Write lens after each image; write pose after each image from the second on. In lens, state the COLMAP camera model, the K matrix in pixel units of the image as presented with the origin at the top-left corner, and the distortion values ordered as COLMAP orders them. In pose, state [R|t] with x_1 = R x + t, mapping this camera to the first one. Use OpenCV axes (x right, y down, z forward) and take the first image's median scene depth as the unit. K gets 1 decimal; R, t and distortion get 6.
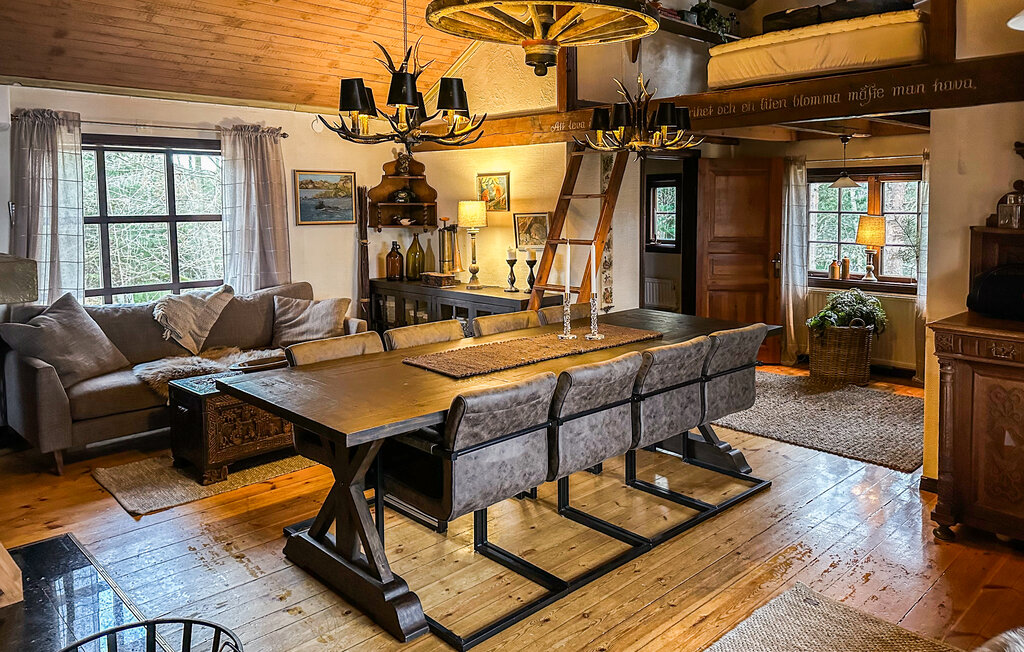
lens RADIAL K [[740.2, 0, 512.3], [0, 740.2, 270.7], [0, 0, 1]] dist [0.000594, -0.000461]
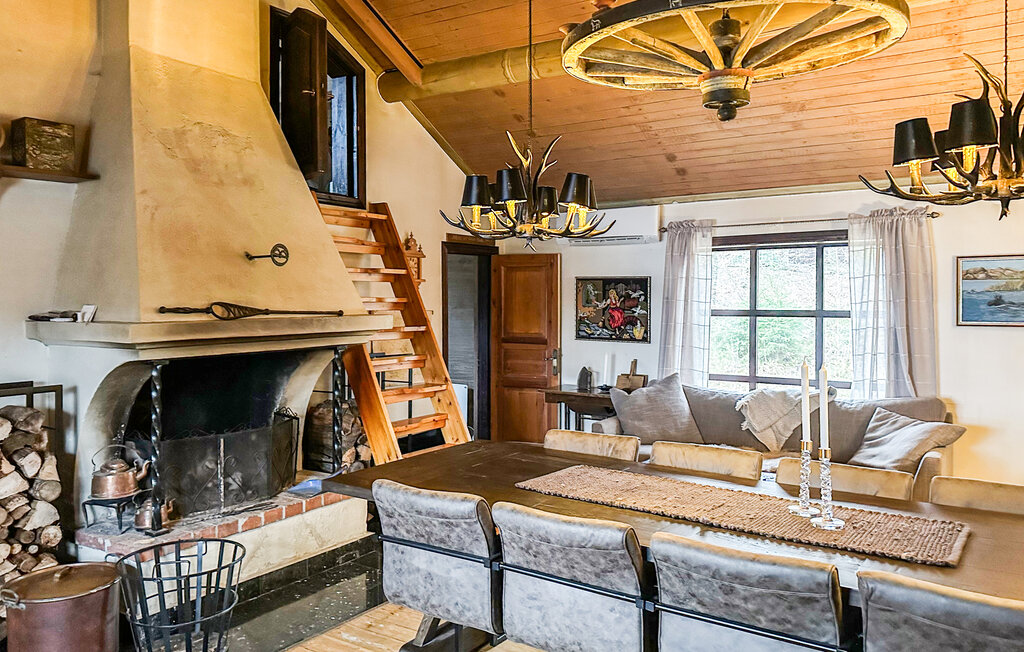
lens RADIAL K [[758.3, 0, 512.0], [0, 758.3, 326.0], [0, 0, 1]] dist [0.002418, 0.001024]
pose [[0.211796, 0.038554, -0.976553, 0.461278], [-0.087805, 0.995931, 0.020276, -0.042086], [0.973362, 0.081452, 0.214320, 0.425127]]
